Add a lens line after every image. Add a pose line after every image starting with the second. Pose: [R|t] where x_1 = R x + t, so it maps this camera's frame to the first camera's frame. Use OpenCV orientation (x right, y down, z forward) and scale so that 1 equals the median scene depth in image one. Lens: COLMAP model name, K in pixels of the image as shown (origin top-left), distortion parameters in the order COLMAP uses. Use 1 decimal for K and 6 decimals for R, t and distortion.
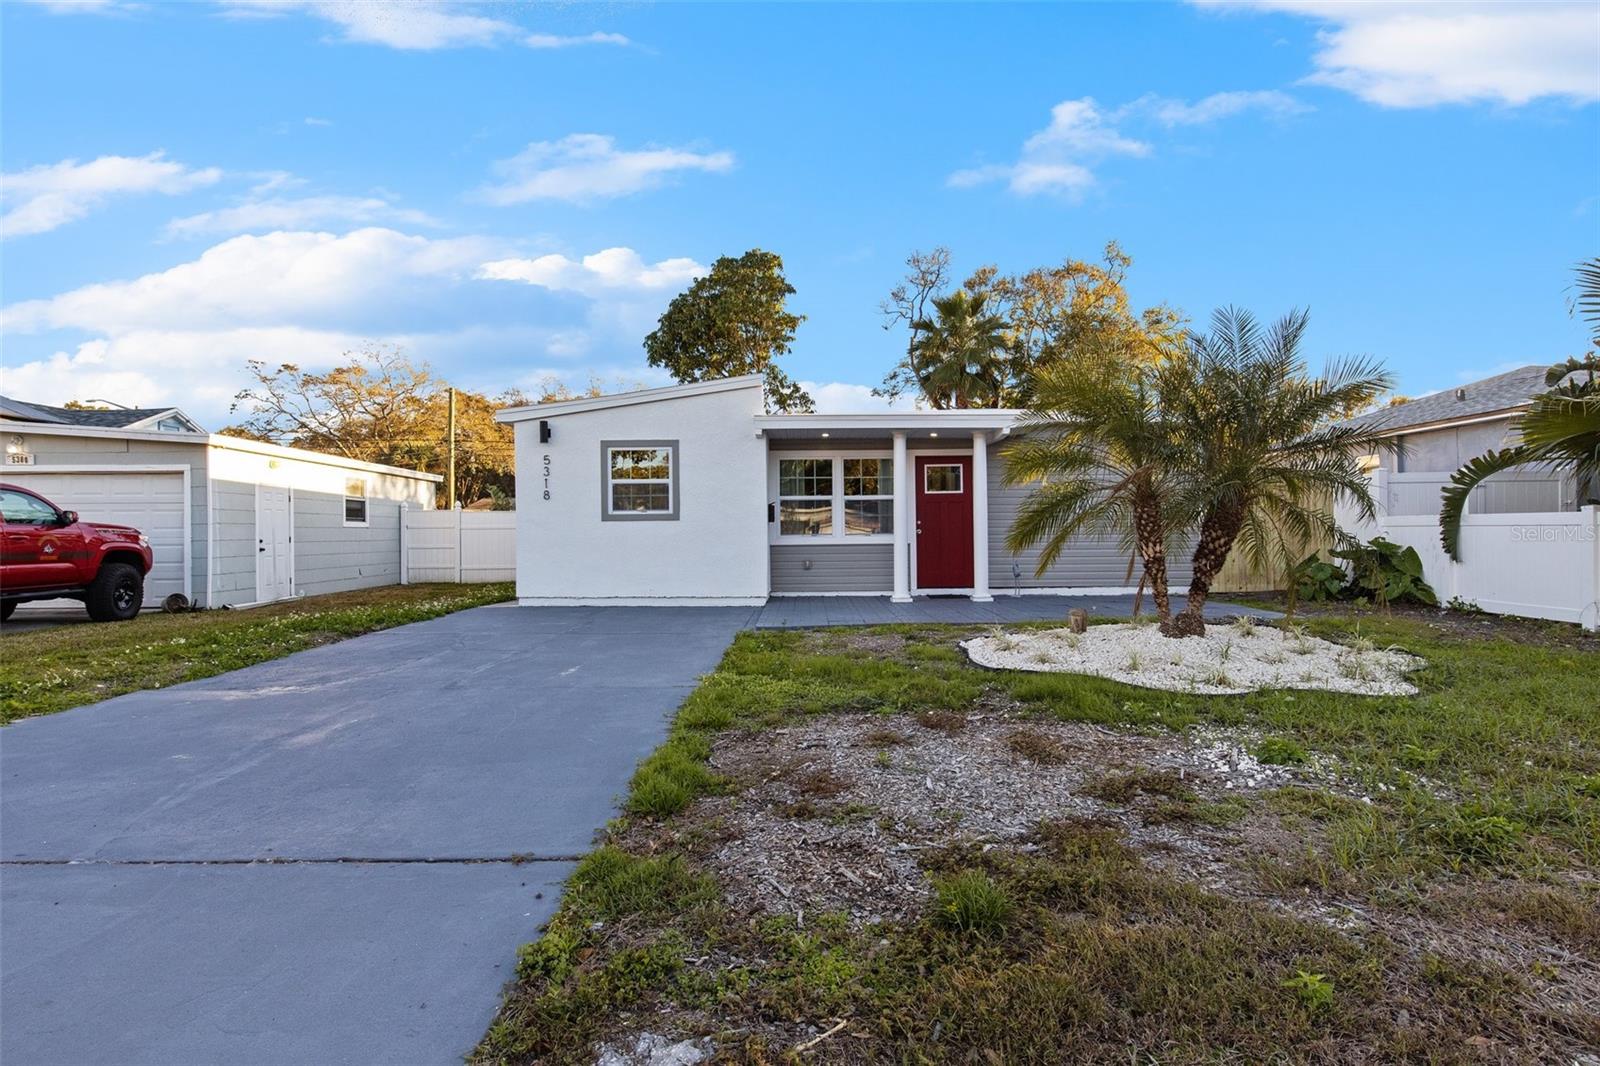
lens RADIAL K [[806.7, 0, 806.6], [0, 806.7, 530.7], [0, 0, 1]] dist [-0.006568, -0.000384]
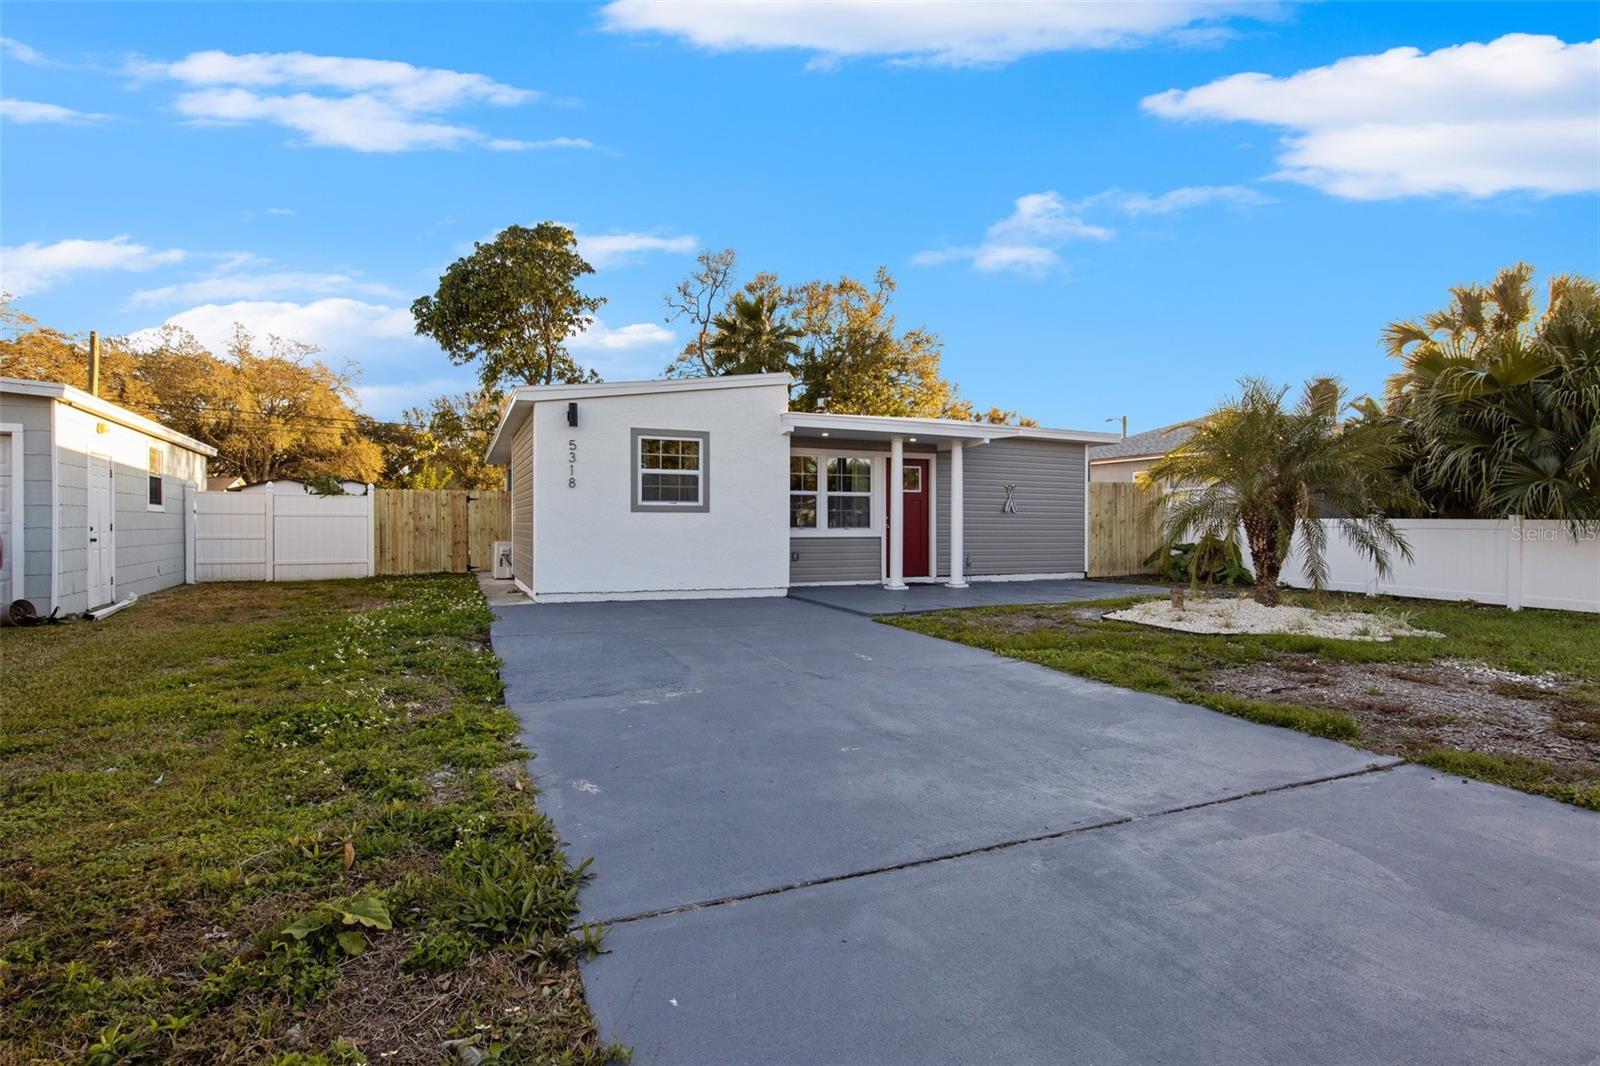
lens RADIAL K [[806.7, 0, 806.6], [0, 806.7, 530.7], [0, 0, 1]] dist [-0.006568, -0.000384]
pose [[0.911279, 0.007993, 0.411713, -0.417685], [-0.012194, 0.999897, 0.007580, 0.000747], [-0.411610, -0.011928, 0.911282, 0.035854]]
